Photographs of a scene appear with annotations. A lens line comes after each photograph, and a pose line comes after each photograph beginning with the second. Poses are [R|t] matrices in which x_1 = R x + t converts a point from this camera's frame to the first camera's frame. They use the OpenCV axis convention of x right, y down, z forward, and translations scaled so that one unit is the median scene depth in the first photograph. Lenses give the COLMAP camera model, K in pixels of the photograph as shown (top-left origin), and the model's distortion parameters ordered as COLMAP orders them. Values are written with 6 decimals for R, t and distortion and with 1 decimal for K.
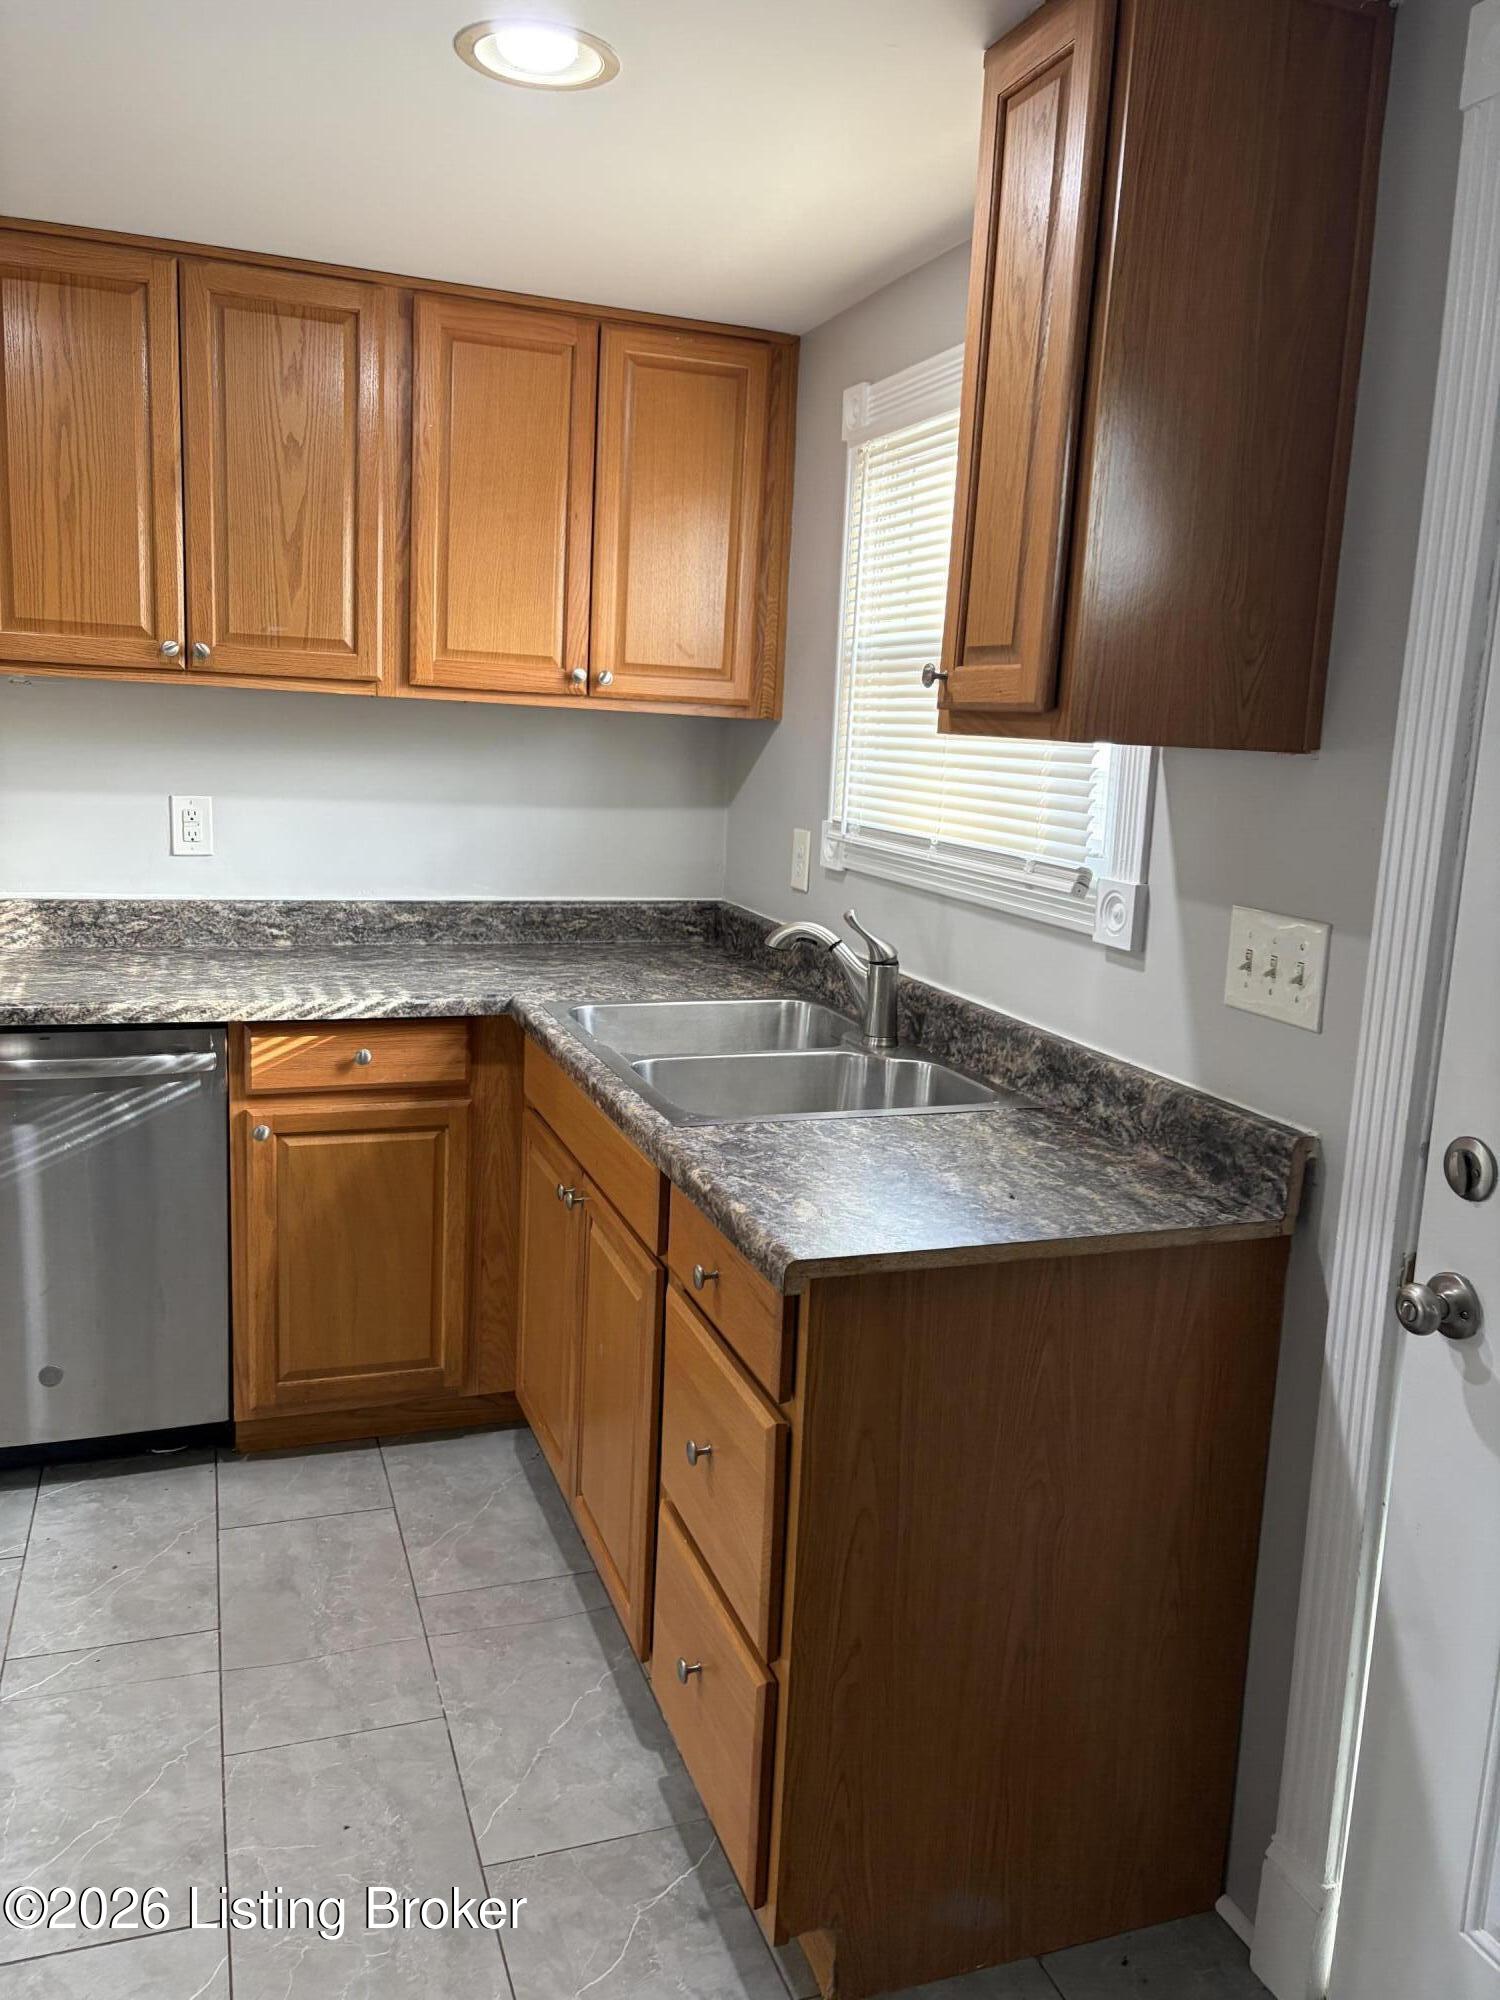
lens RADIAL K [[1532.4, 0, 733.5], [0, 1532.4, 991.0], [0, 0, 1]] dist [0.063925, -0.067140]
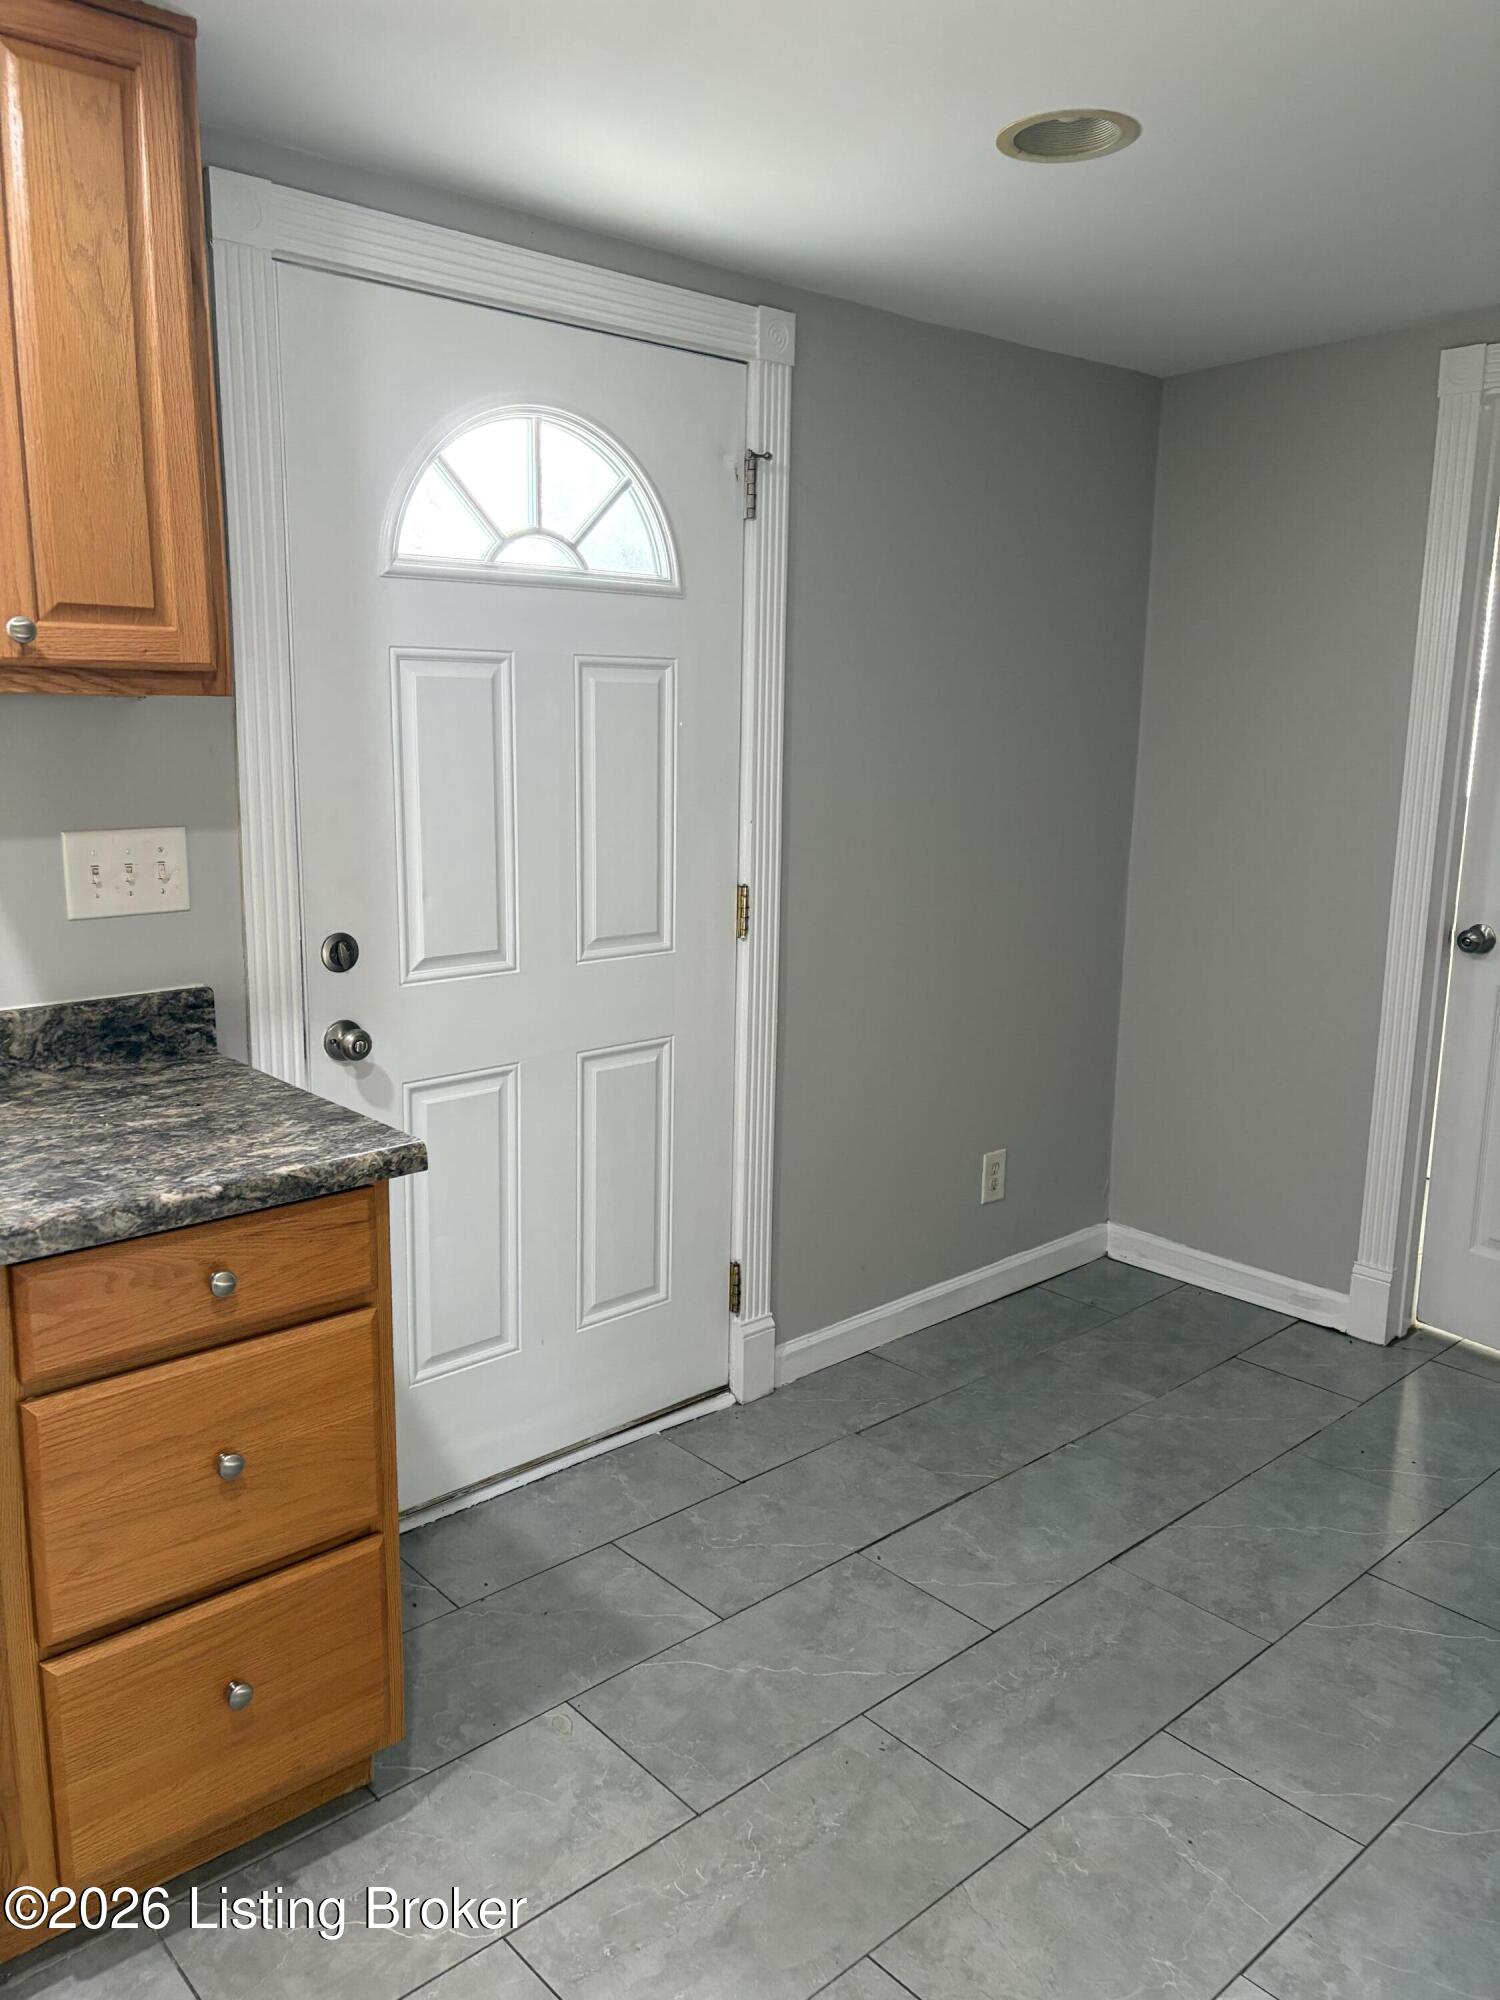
lens RADIAL K [[1532.4, 0, 753.4], [0, 1532.4, 1006.4], [0, 0, 1]] dist [0.063925, -0.067140]
pose [[-0.388945, -0.230977, 0.891836, -0.943774], [0.136791, 0.942850, 0.303846, -0.216365], [-0.911049, 0.240174, -0.335121, 0.968244]]
